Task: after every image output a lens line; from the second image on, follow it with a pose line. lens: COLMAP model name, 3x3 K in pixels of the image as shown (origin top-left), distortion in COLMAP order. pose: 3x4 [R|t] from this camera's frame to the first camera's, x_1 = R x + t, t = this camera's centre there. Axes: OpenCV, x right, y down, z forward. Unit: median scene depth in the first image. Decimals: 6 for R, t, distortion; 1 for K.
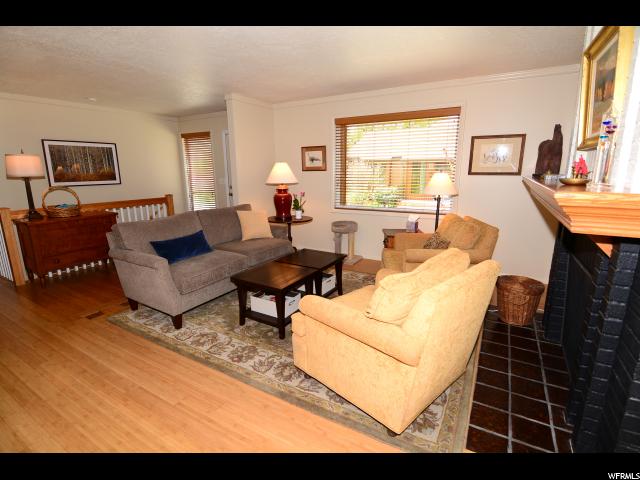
lens RADIAL K [[324.0, 0, 320.7], [0, 324.0, 240.4], [0, 0, 1]] dist [0.001215, -0.002603]
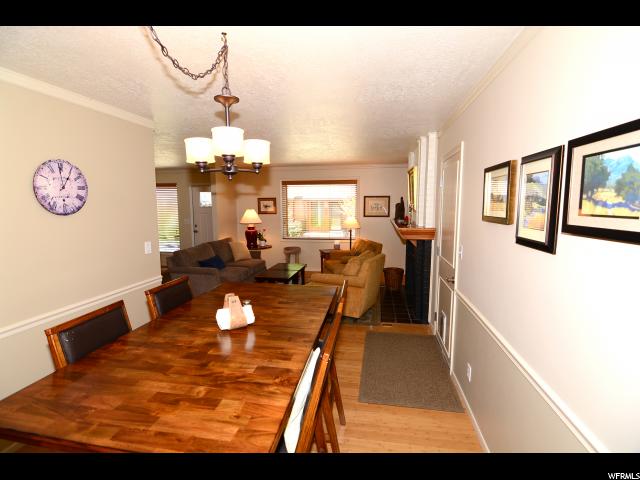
lens RADIAL K [[324.0, 0, 331.6], [0, 324.0, 244.8], [0, 0, 1]] dist [0.001215, -0.002603]
pose [[0.932869, -0.040898, 0.357886, -0.308282], [0.072360, 0.994558, -0.074959, 0.061253], [-0.352873, 0.095824, 0.930752, -0.505772]]
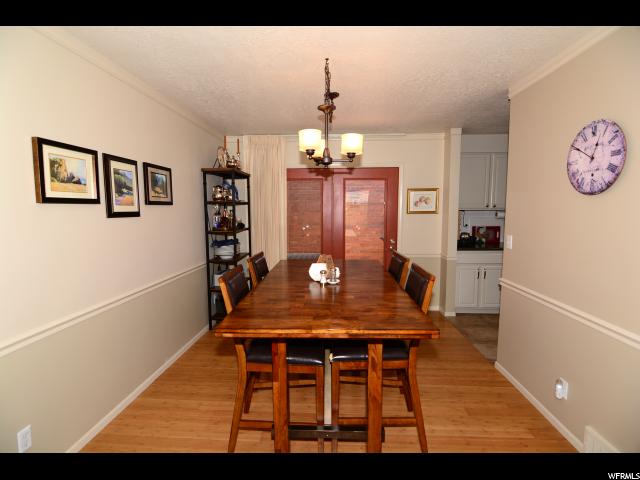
lens RADIAL K [[324.0, 0, 320.4], [0, 324.0, 240.8], [0, 0, 1]] dist [0.001215, -0.002603]
pose [[-0.886636, 0.057990, -0.458817, 0.296939], [-0.086981, 0.953491, 0.288599, -0.277806], [0.454214, 0.295791, -0.840355, 1.384490]]
